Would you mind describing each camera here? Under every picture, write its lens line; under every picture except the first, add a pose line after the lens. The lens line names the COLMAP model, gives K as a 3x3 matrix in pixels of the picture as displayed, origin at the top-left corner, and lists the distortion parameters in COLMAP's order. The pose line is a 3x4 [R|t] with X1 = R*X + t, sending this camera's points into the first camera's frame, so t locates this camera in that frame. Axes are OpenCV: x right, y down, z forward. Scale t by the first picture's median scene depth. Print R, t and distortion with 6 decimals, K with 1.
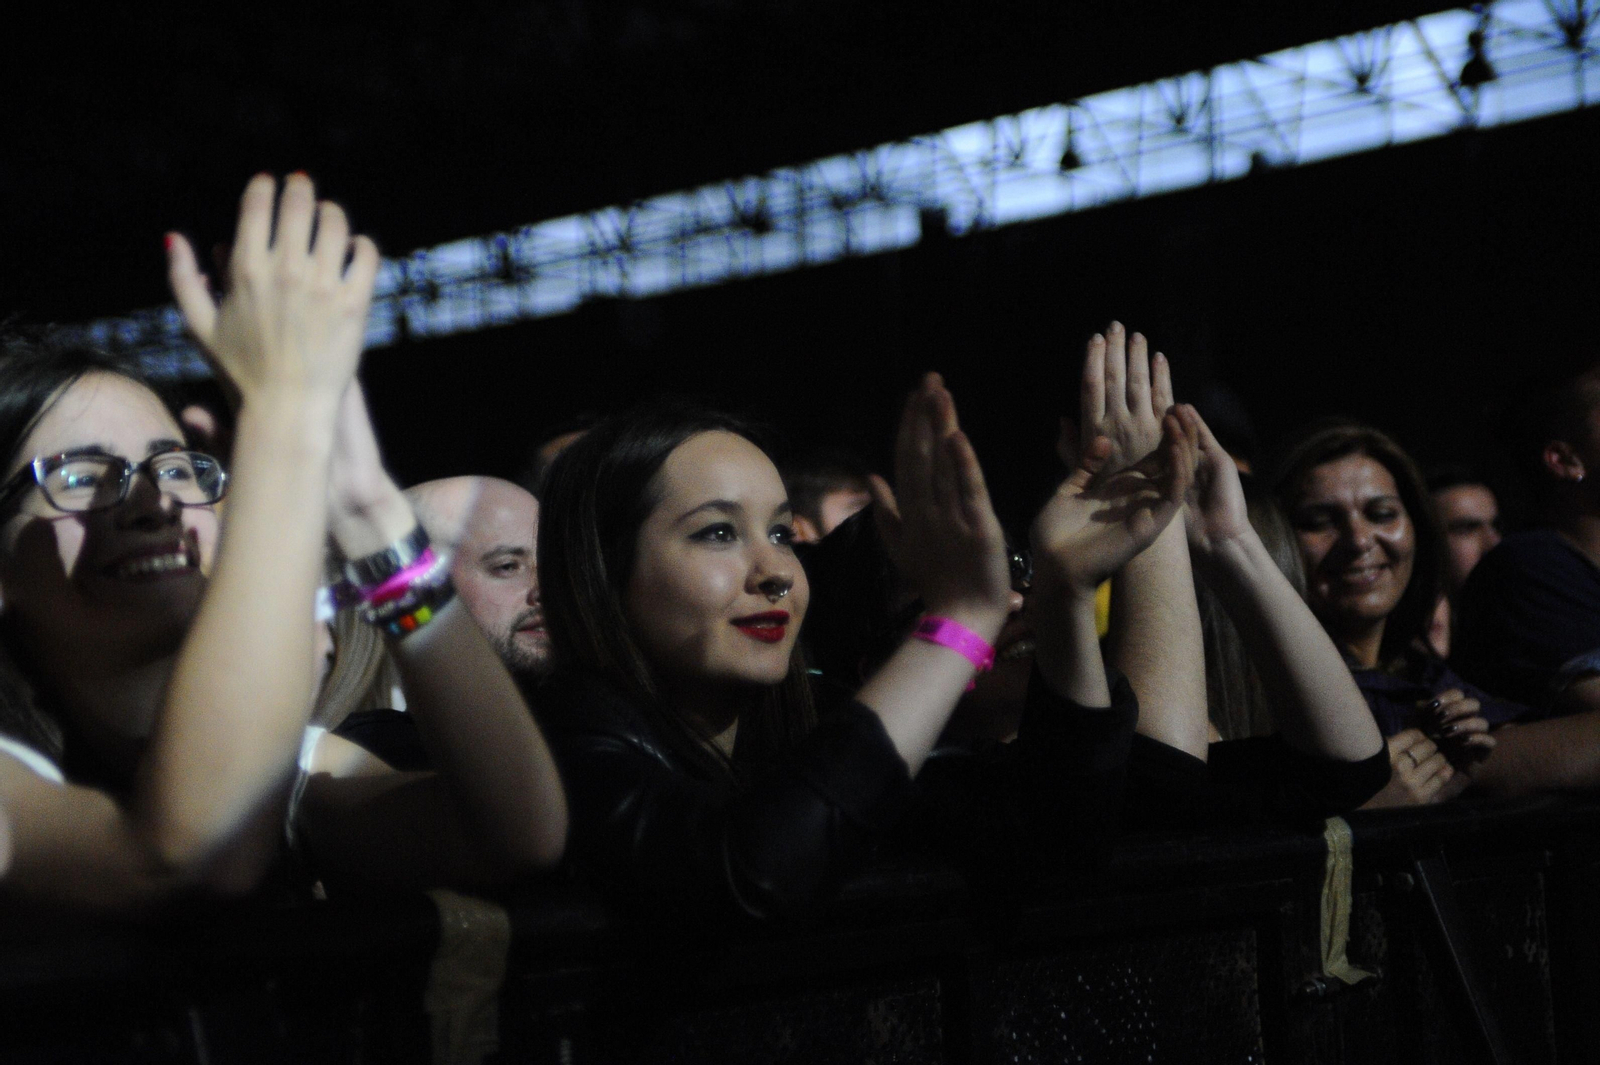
lens RADIAL K [[2642.8, 0, 801.9], [0, 2642.8, 528.3], [0, 0, 1]] dist [0.188763, 0.000000]
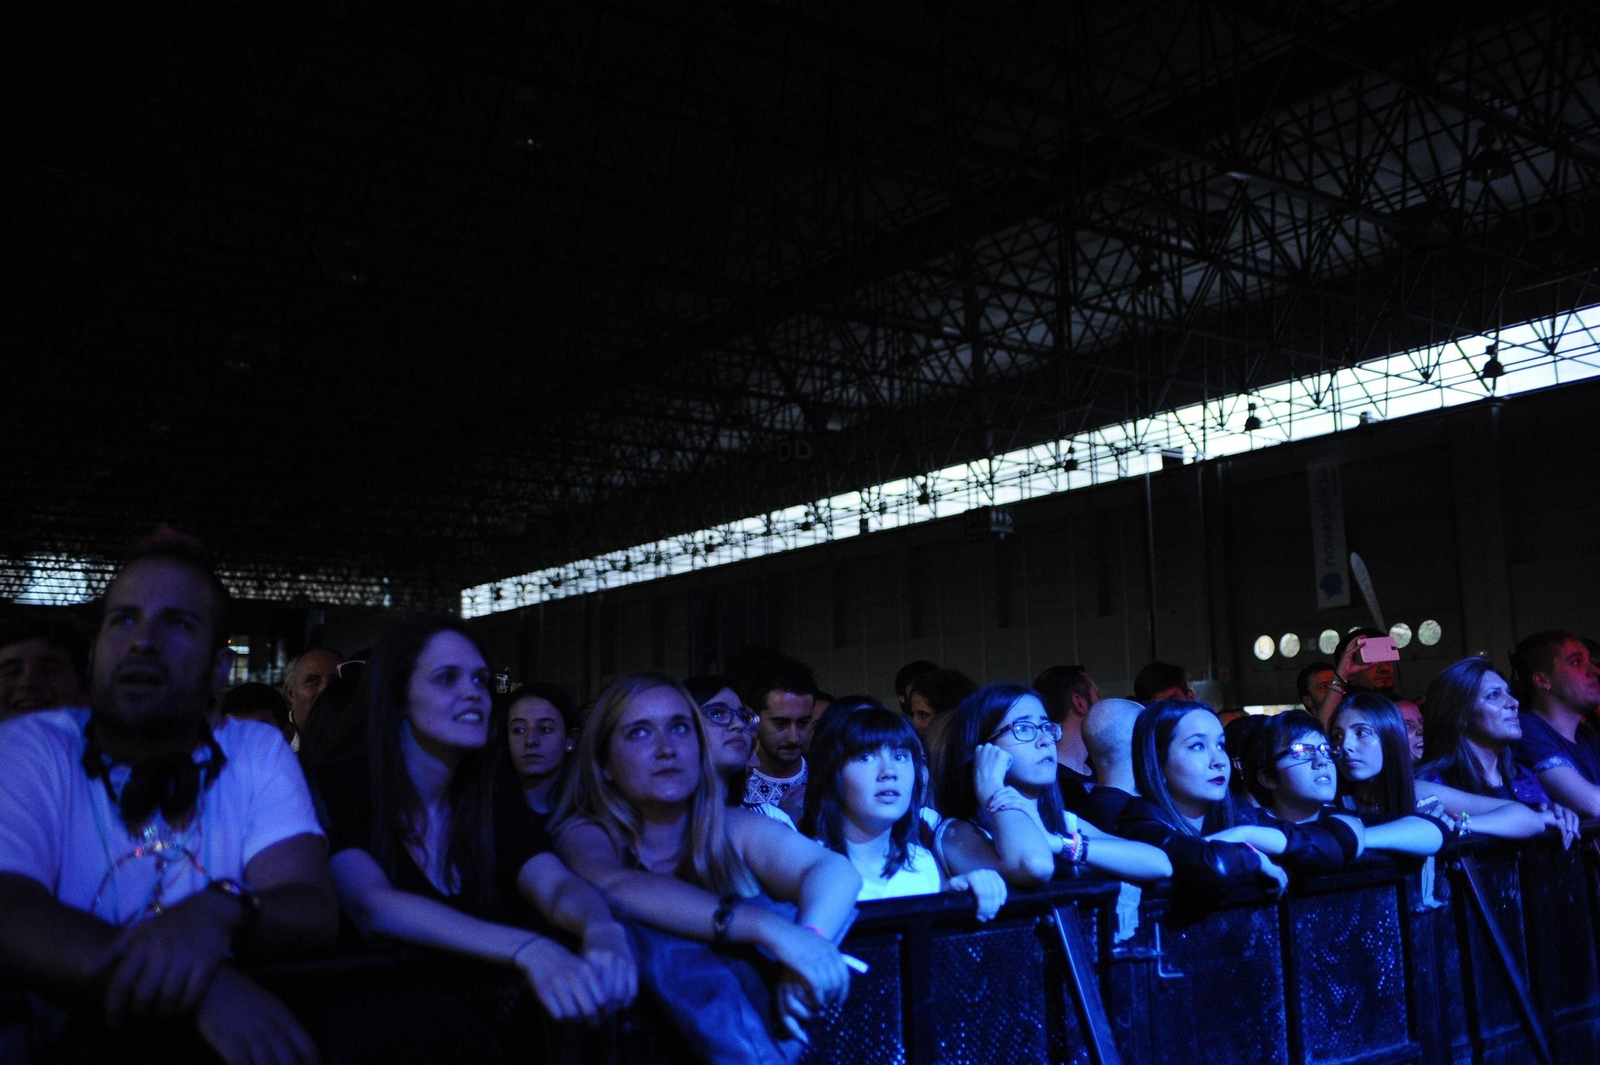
lens RADIAL K [[1508.9, 0, 797.5], [0, 1508.9, 542.0], [0, 0, 1]] dist [-0.059694, 0.000000]
pose [[0.980525, -0.023690, -0.194962, -0.129032], [0.010698, 0.997667, -0.067427, -0.108120], [0.196104, 0.064028, 0.978490, -0.643601]]
